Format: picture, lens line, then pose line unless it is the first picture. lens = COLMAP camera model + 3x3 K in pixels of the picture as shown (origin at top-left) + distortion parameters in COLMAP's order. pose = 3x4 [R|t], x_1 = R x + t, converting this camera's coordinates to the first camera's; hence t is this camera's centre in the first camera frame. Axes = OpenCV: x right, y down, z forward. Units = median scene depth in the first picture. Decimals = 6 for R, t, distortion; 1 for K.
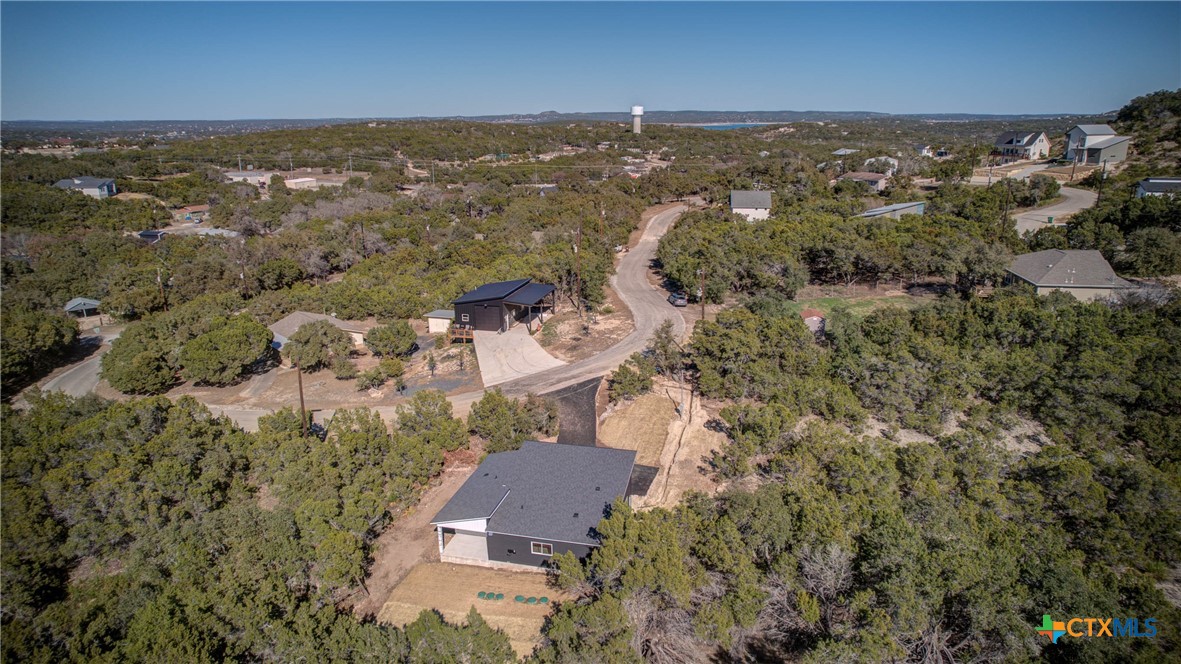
lens RADIAL K [[760.3, 0, 596.1], [0, 760.3, 331.4], [0, 0, 1]] dist [-0.070948, 0.067700]
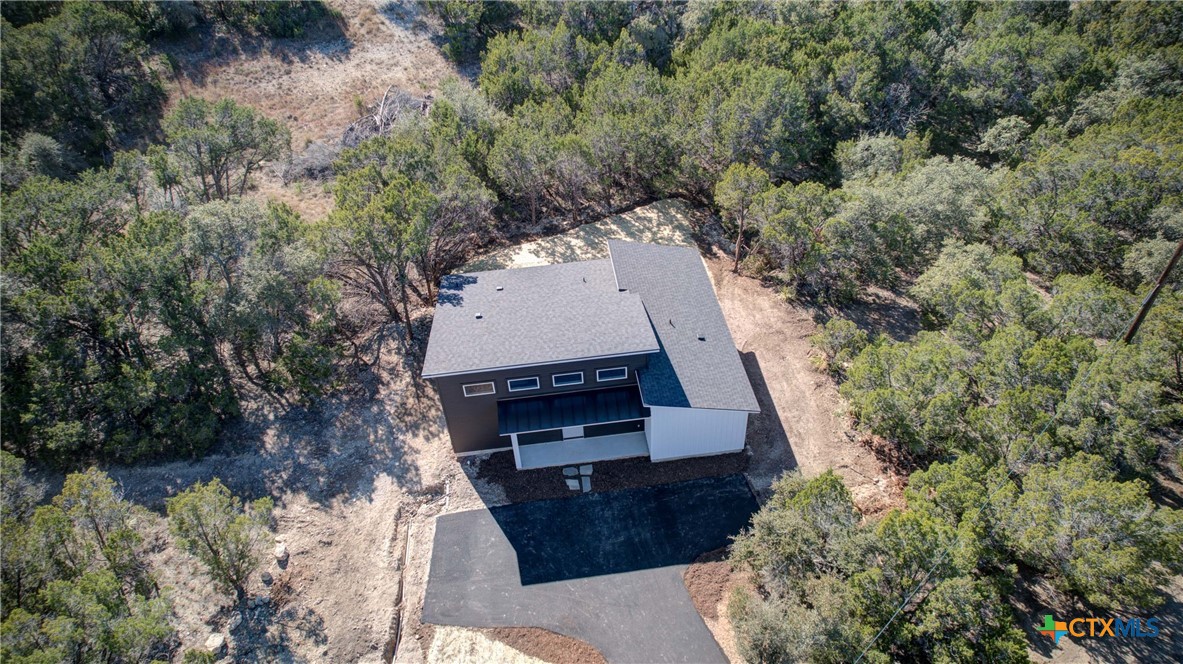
lens RADIAL K [[761.6, 0, 597.1], [0, 761.6, 331.4], [0, 0, 1]] dist [-0.070948, 0.067700]
pose [[-0.934287, 0.268455, -0.234603, 0.019406], [-0.038792, 0.577582, 0.815411, -0.093449], [0.354404, 0.770929, -0.529213, 0.444773]]
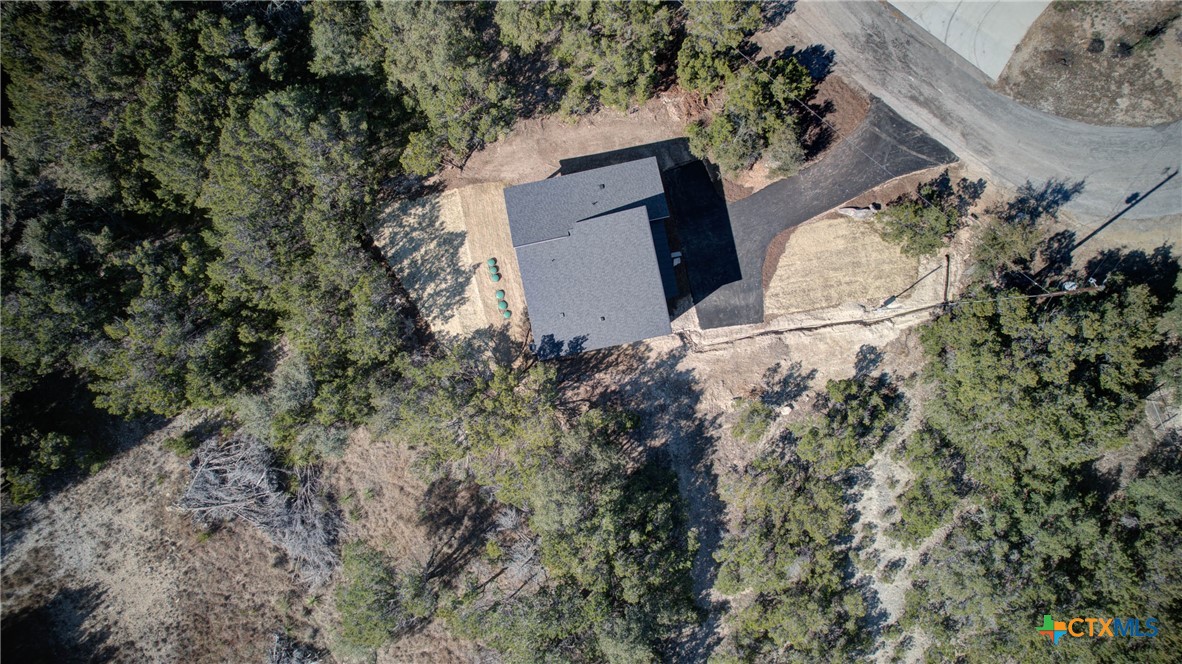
lens RADIAL K [[761.0, 0, 596.6], [0, 761.0, 331.4], [0, 0, 1]] dist [-0.070948, 0.067700]
pose [[0.432137, 0.901802, -0.003131, 0.005188], [-0.226141, 0.111725, 0.967666, -0.242604], [0.872993, -0.417457, 0.252215, 0.241475]]
